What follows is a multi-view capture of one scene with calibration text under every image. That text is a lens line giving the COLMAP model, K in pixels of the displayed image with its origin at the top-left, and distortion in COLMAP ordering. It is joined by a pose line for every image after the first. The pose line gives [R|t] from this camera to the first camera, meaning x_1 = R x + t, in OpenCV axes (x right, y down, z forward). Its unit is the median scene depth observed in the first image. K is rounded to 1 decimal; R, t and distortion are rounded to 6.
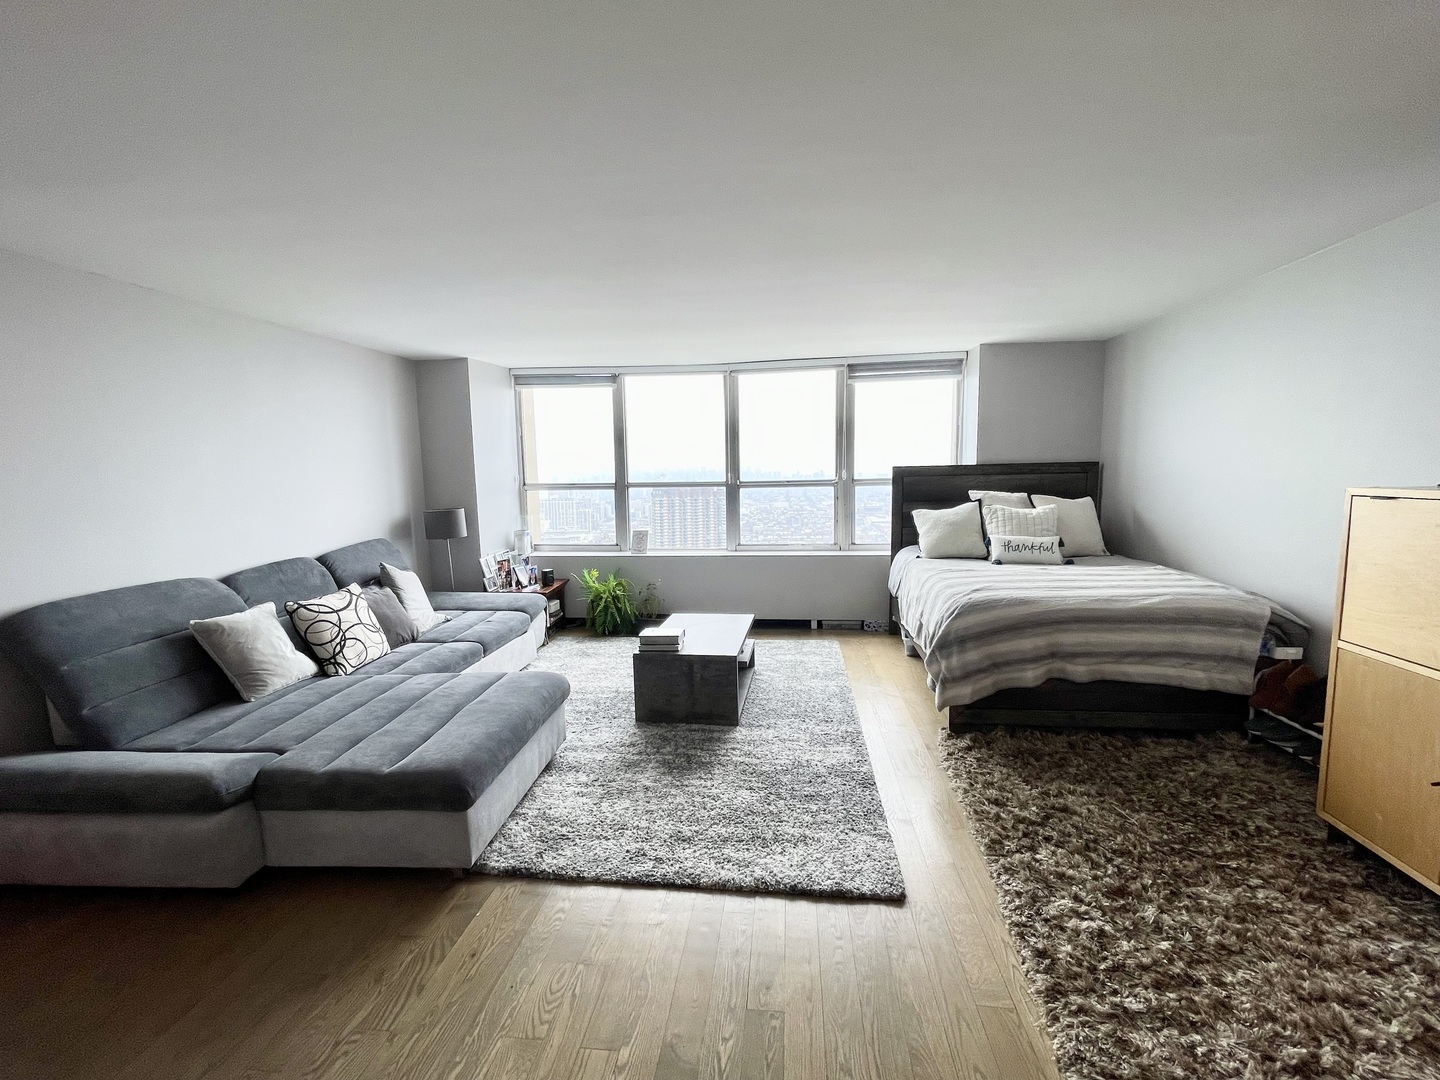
lens RADIAL K [[615.8, 0, 719.6], [0, 615.8, 540.3], [0, 0, 1]] dist [-0.002643, 0.003666]
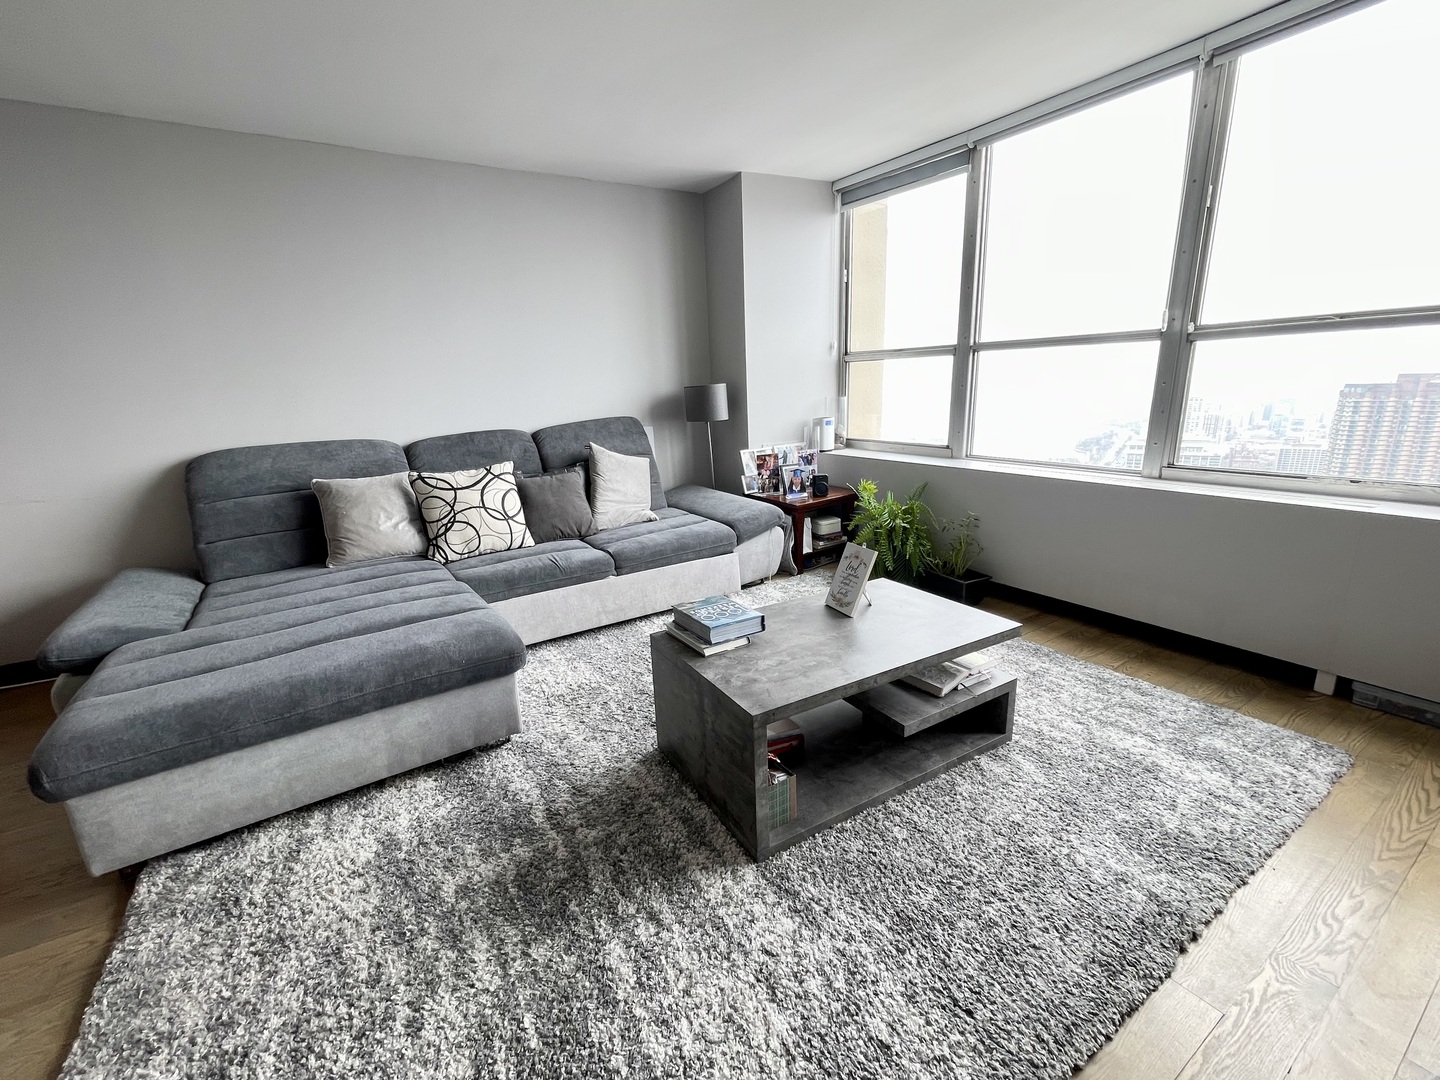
lens RADIAL K [[615.8, 0, 719.6], [0, 615.8, 540.3], [0, 0, 1]] dist [-0.002643, 0.003666]
pose [[0.629606, 0.188608, -0.753673, 0.306377], [-0.065961, 0.979559, 0.190033, -0.007209], [0.774109, -0.069933, 0.629177, 0.726187]]
